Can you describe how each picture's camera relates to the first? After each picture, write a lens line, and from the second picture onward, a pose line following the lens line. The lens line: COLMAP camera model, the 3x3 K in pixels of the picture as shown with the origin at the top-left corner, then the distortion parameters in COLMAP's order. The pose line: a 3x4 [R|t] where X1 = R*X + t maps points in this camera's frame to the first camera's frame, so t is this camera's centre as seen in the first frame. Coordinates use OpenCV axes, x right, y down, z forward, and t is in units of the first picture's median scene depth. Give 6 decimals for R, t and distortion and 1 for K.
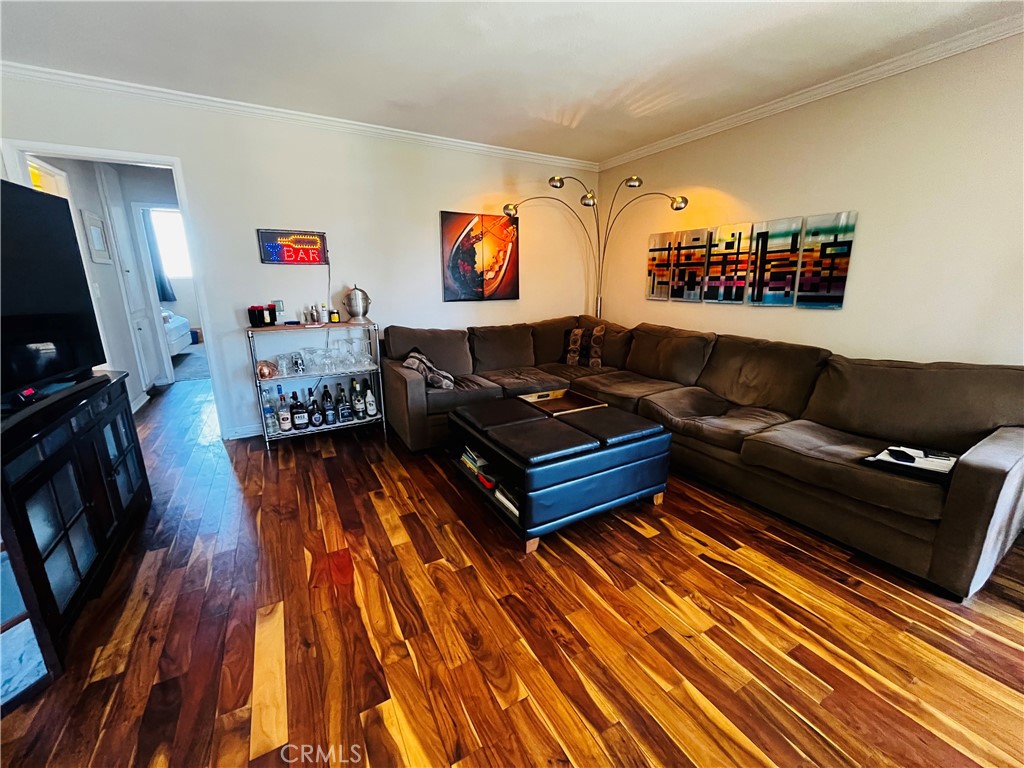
lens RADIAL K [[415.3, 0, 513.5], [0, 415.3, 378.7], [0, 0, 1]] dist [0.002245, -0.001341]
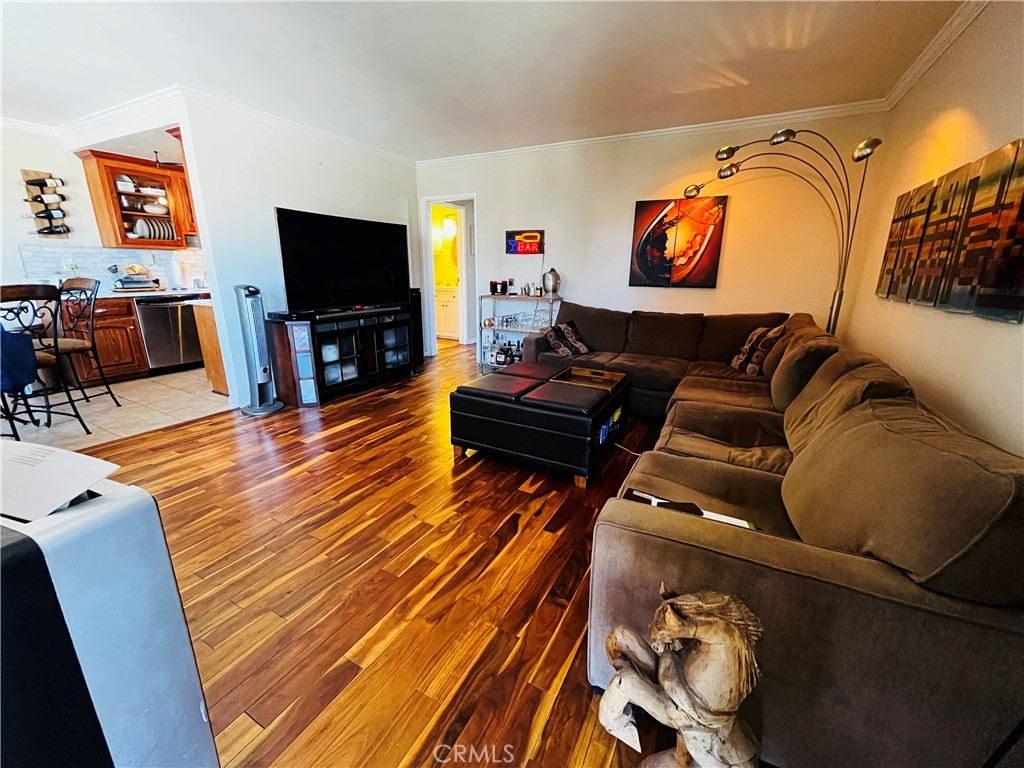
lens RADIAL K [[415.3, 0, 510.9], [0, 415.3, 377.5], [0, 0, 1]] dist [0.002245, -0.001341]
pose [[0.530233, 0.223821, -0.817776, 0.736712], [-0.208148, 0.969372, 0.130352, -0.036983], [0.821905, 0.101101, 0.560581, 0.196821]]
